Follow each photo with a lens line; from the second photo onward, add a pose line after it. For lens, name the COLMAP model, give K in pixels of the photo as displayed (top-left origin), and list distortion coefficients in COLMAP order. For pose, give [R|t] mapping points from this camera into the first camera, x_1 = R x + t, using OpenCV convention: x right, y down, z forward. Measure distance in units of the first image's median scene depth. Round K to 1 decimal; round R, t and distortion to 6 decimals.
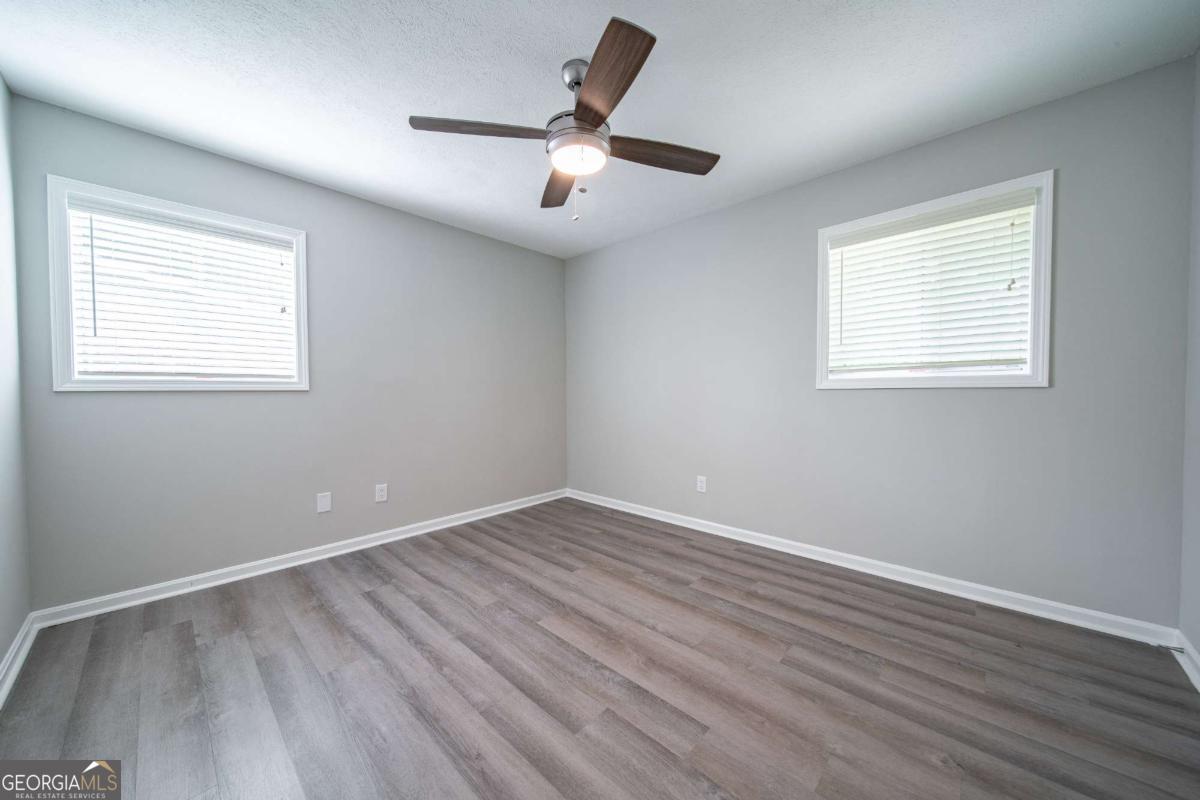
lens RADIAL K [[419.5, 0, 601.0], [0, 419.5, 398.4], [0, 0, 1]] dist [-0.001575, -0.000508]
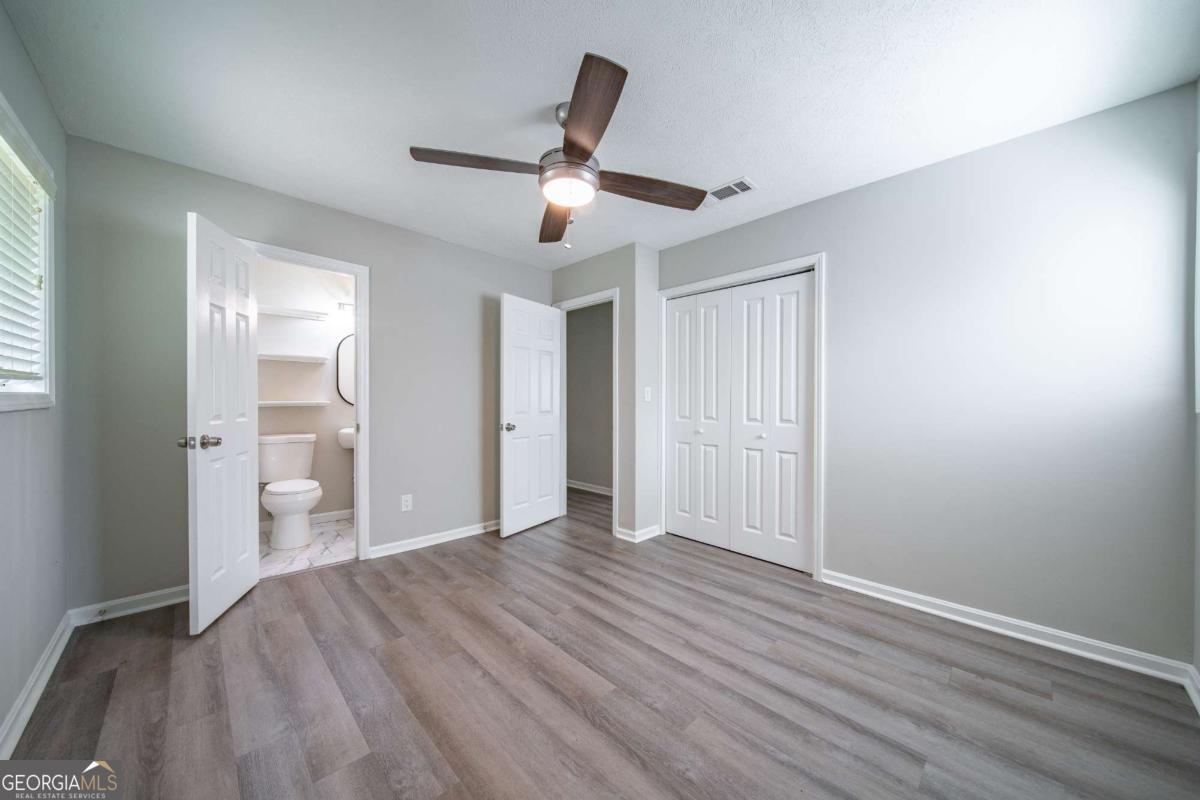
lens RADIAL K [[419.5, 0, 601.7], [0, 419.5, 400.1], [0, 0, 1]] dist [-0.001575, -0.000508]
pose [[-0.999301, -0.000382, 0.037370, -0.163974], [0.000485, 0.999731, 0.023168, -0.064675], [-0.037369, 0.023170, -0.999033, 1.940665]]
